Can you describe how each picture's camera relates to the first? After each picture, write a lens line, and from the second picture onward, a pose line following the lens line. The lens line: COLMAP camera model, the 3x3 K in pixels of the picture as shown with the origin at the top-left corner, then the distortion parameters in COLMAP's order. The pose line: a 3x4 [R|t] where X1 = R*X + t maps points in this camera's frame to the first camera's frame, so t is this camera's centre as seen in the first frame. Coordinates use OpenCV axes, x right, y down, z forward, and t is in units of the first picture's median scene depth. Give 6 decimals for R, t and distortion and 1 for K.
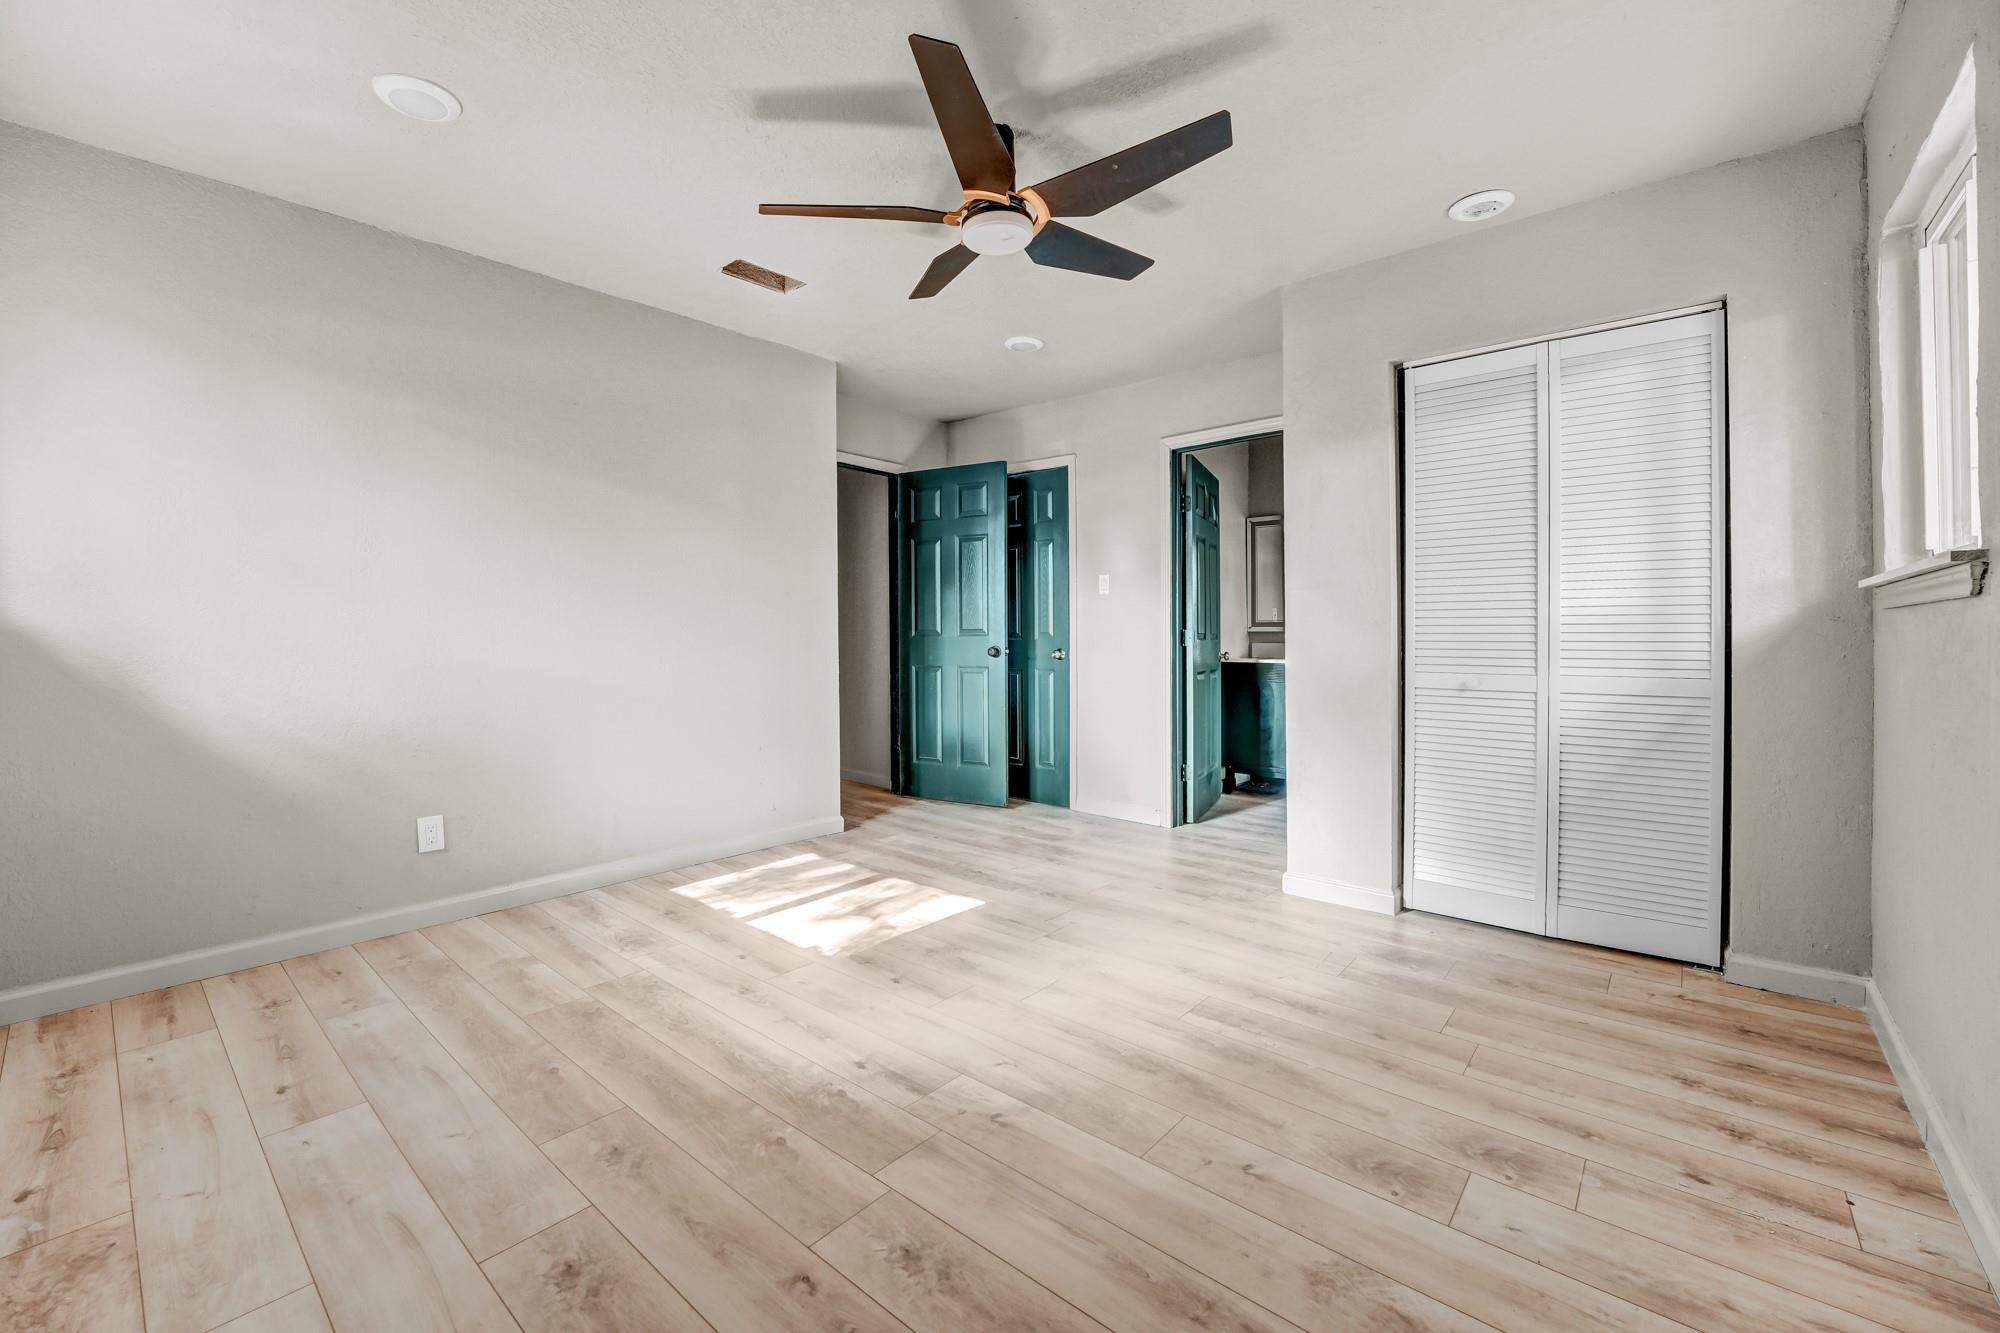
lens RADIAL K [[814.5, 0, 997.4], [0, 814.5, 654.6], [0, 0, 1]] dist [-0.028364, 0.003504]
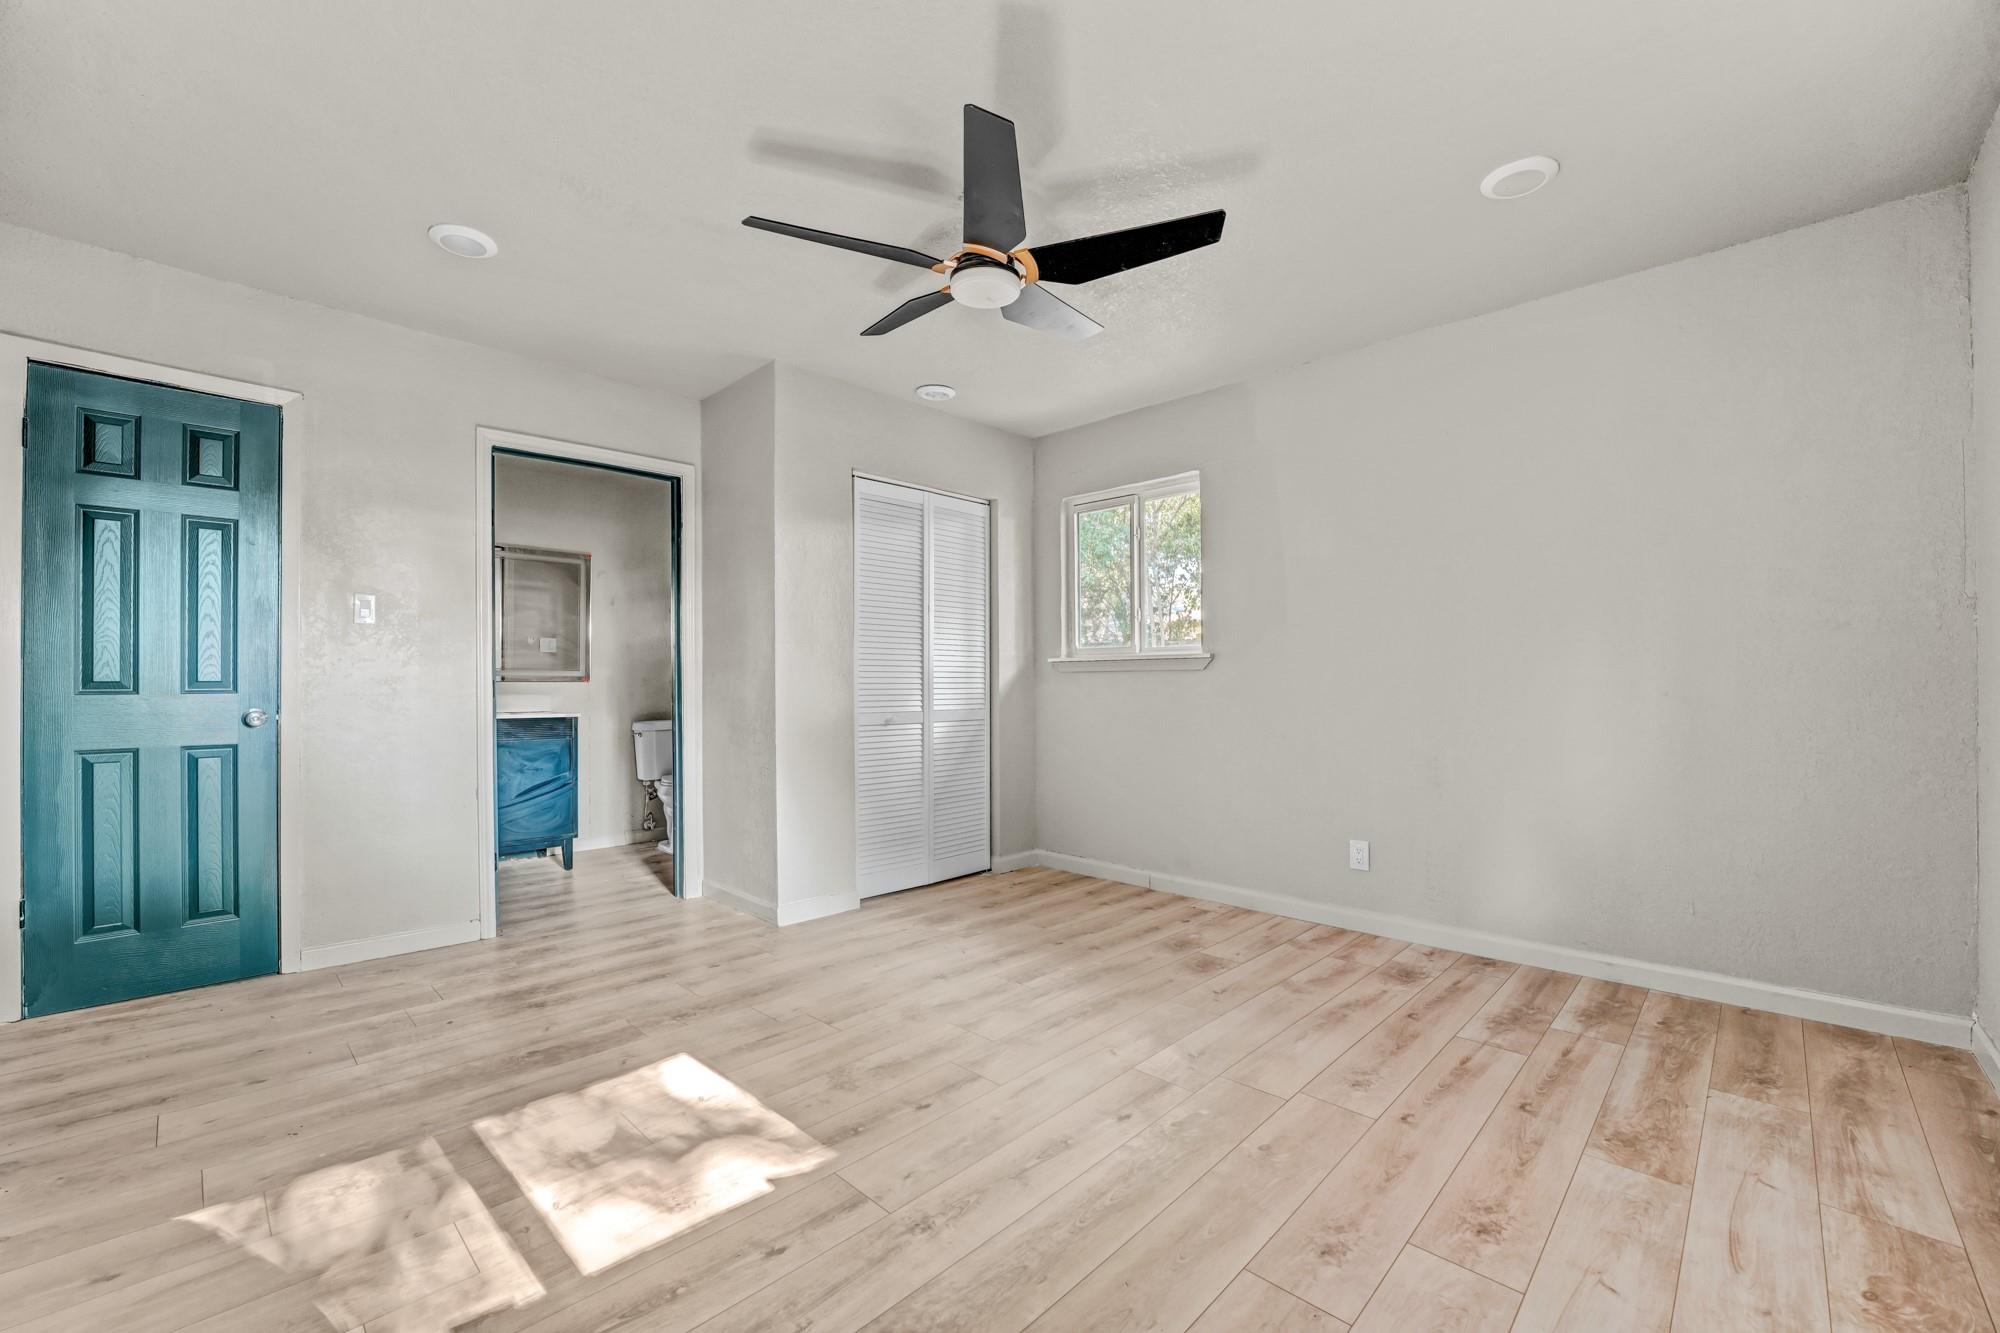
lens RADIAL K [[814.5, 0, 999.7], [0, 814.5, 673.0], [0, 0, 1]] dist [-0.028364, 0.003504]
pose [[0.062768, 0.014394, 0.997924, -1.040987], [0.026529, 0.999519, -0.016086, -0.020112], [-0.997676, 0.027483, 0.062356, 0.956747]]
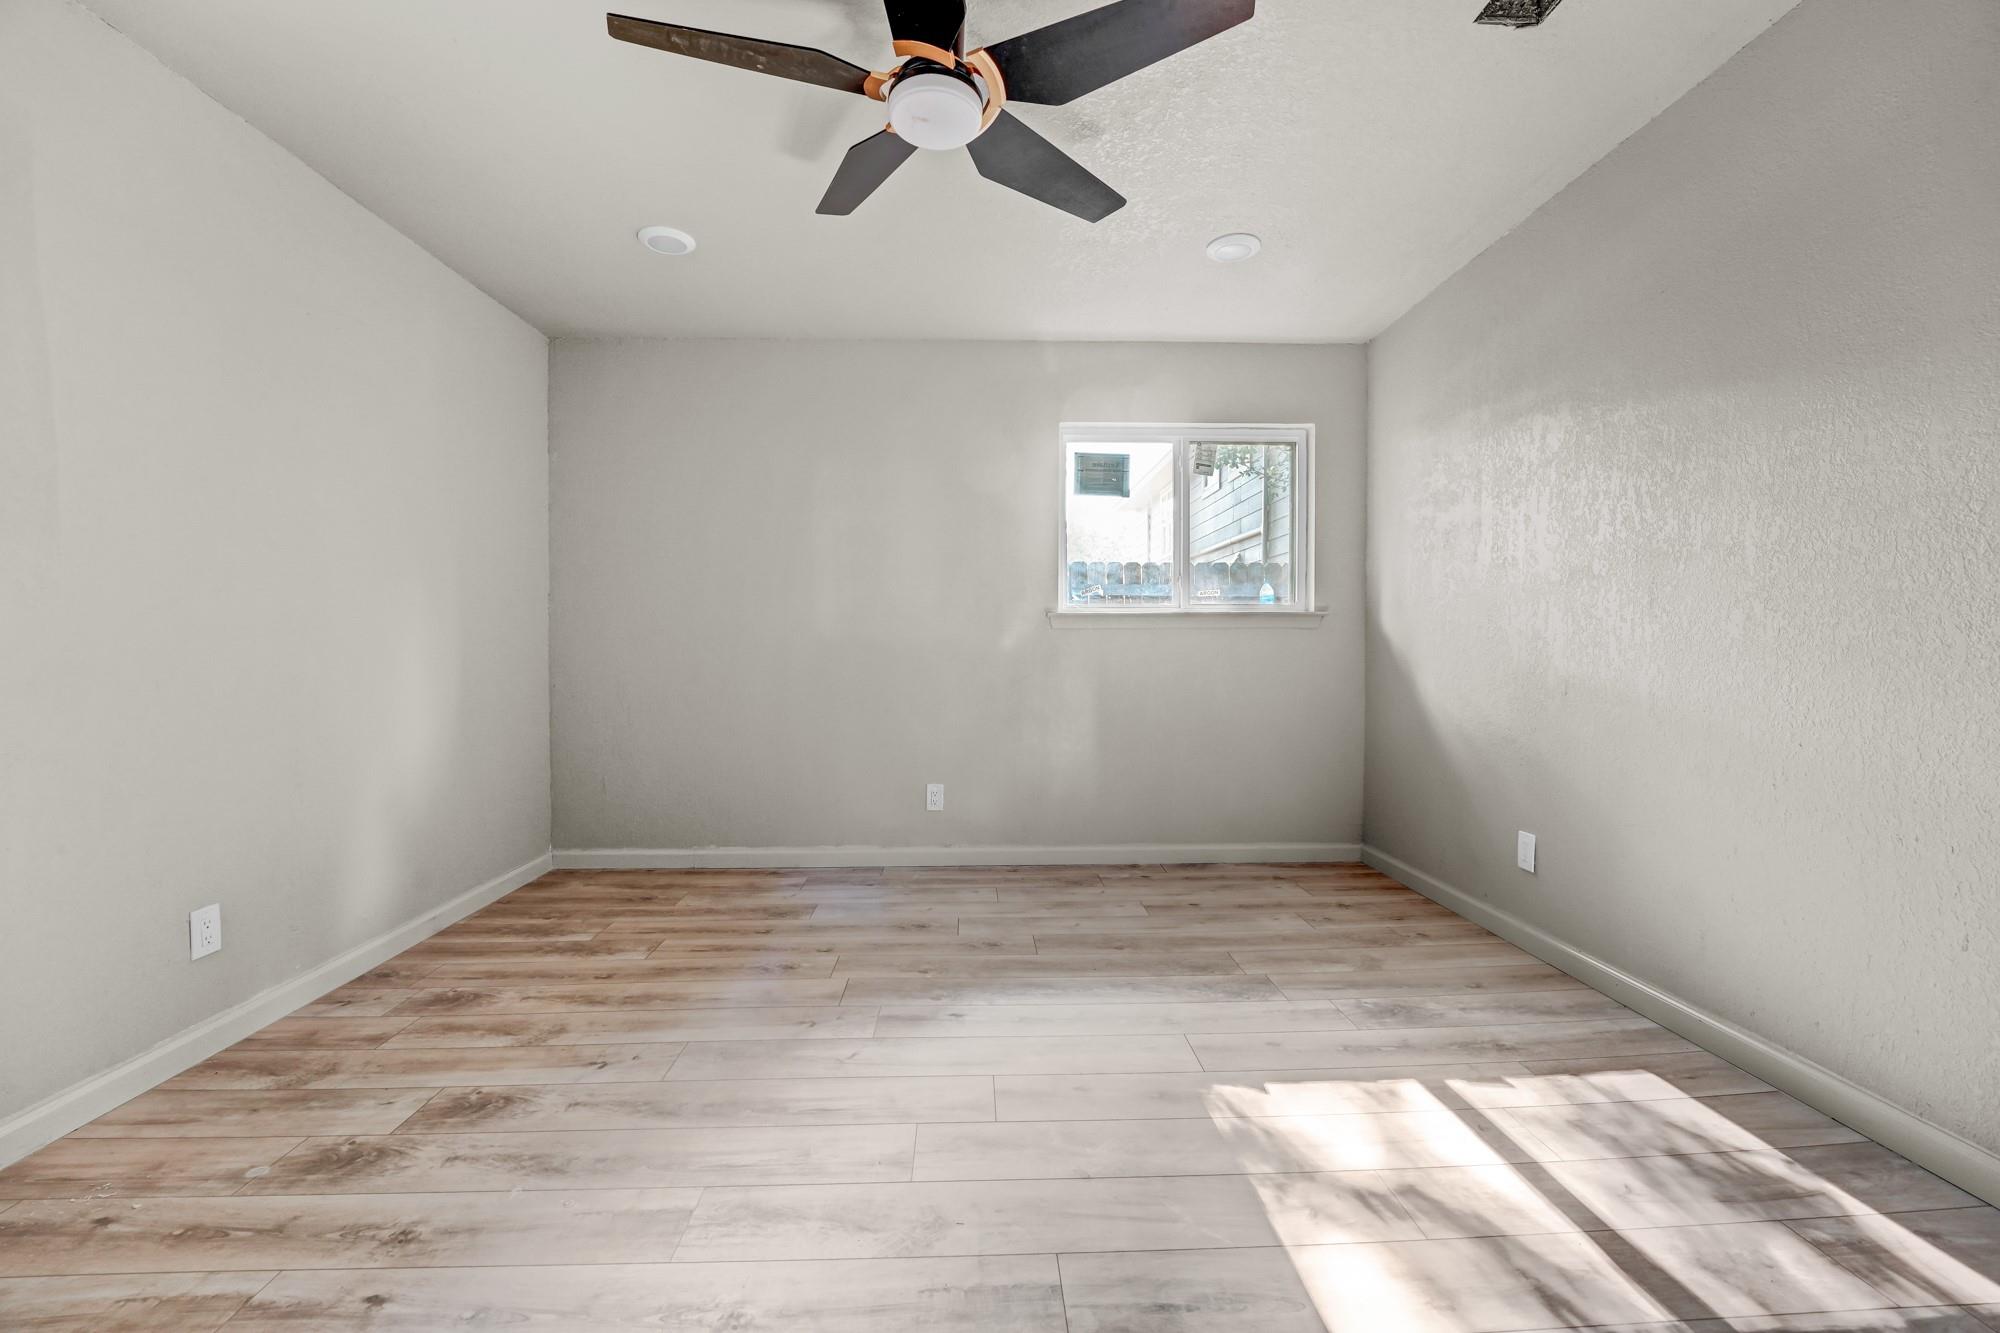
lens RADIAL K [[814.5, 0, 983.7], [0, 814.5, 657.3], [0, 0, 1]] dist [-0.028364, 0.003504]
pose [[-0.745840, 0.017478, -0.665896, 0.497931], [-0.008454, 0.999327, 0.035699, -0.037295], [0.666071, 0.032255, -0.745190, 1.660029]]
